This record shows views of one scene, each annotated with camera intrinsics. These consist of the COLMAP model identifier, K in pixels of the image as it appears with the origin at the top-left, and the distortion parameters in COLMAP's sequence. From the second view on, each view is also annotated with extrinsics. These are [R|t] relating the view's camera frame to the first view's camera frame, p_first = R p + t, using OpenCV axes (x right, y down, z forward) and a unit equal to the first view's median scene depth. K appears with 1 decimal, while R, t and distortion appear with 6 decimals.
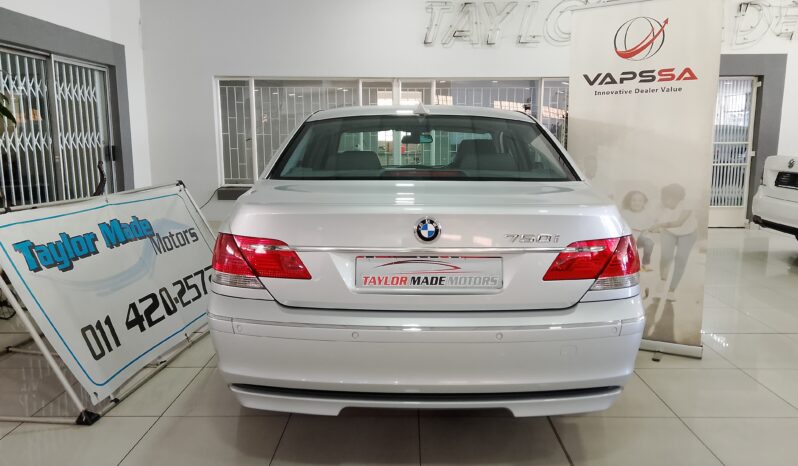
lens RADIAL K [[590.2, 0, 396.0], [0, 590.2, 233.4], [0, 0, 1]] dist [0.016145, -0.009326]
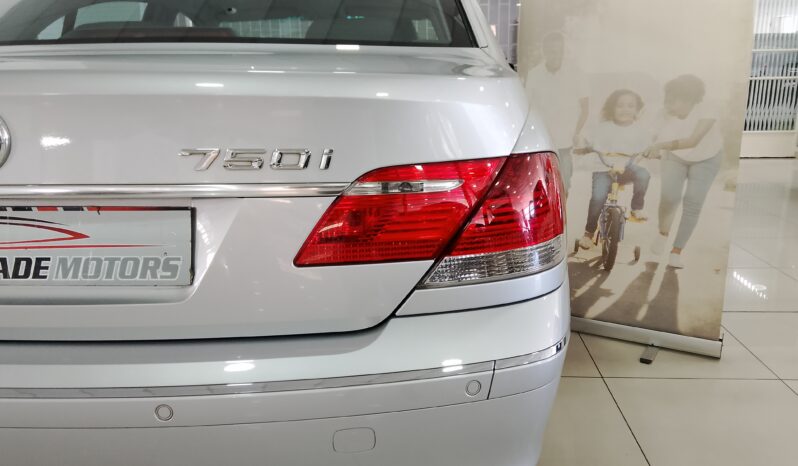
lens RADIAL K [[590.2, 0, 402.8], [0, 590.2, 234.8], [0, 0, 1]] dist [0.016145, -0.009326]
pose [[0.998993, -0.004382, -0.044663, 0.209837], [0.009095, 0.994338, 0.105876, 0.010705], [0.043946, -0.106175, 0.993376, 0.377123]]
